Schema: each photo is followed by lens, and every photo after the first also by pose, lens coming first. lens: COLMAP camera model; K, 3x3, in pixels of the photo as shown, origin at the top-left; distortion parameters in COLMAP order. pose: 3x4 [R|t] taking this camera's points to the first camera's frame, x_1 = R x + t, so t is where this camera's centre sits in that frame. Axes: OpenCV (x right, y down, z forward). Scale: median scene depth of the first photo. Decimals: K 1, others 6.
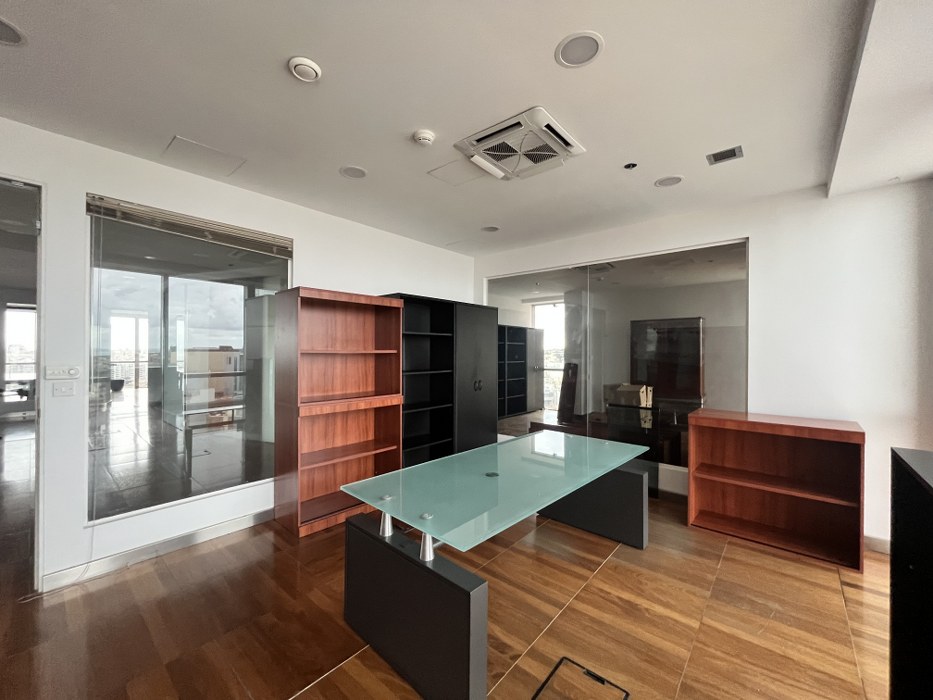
lens RADIAL K [[377.2, 0, 466.5], [0, 377.2, 350.0], [0, 0, 1]] dist [-0.001875, -0.000347]
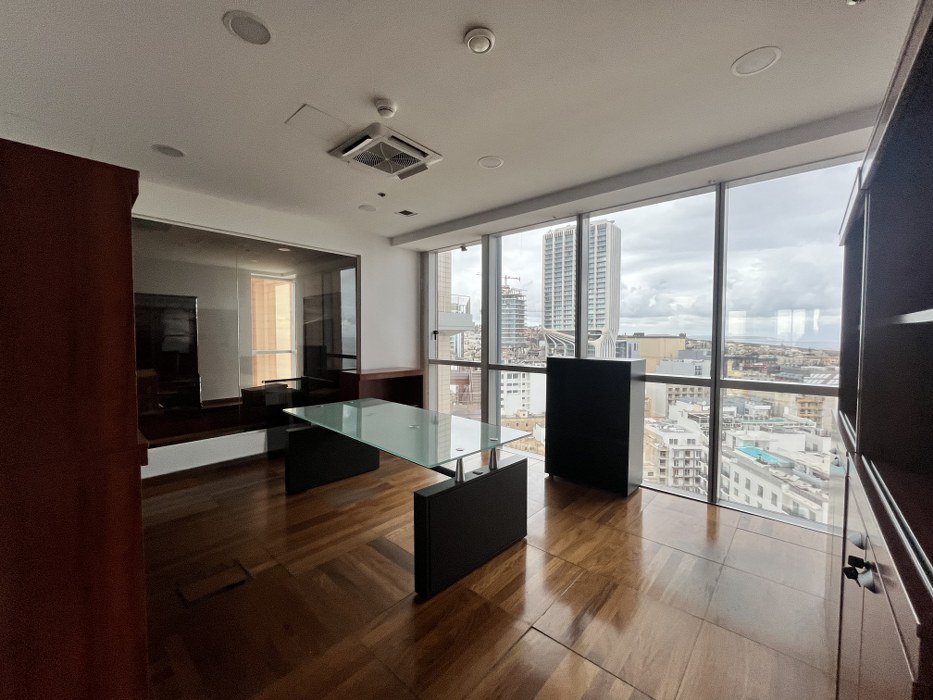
lens RADIAL K [[377.2, 0, 466.5], [0, 377.2, 350.0], [0, 0, 1]] dist [-0.001875, -0.000347]
pose [[0.031950, -0.039555, 0.998706, -0.910192], [-0.004875, 0.999199, 0.039731, 0.022311], [-0.999478, -0.006138, 0.031732, 0.615386]]
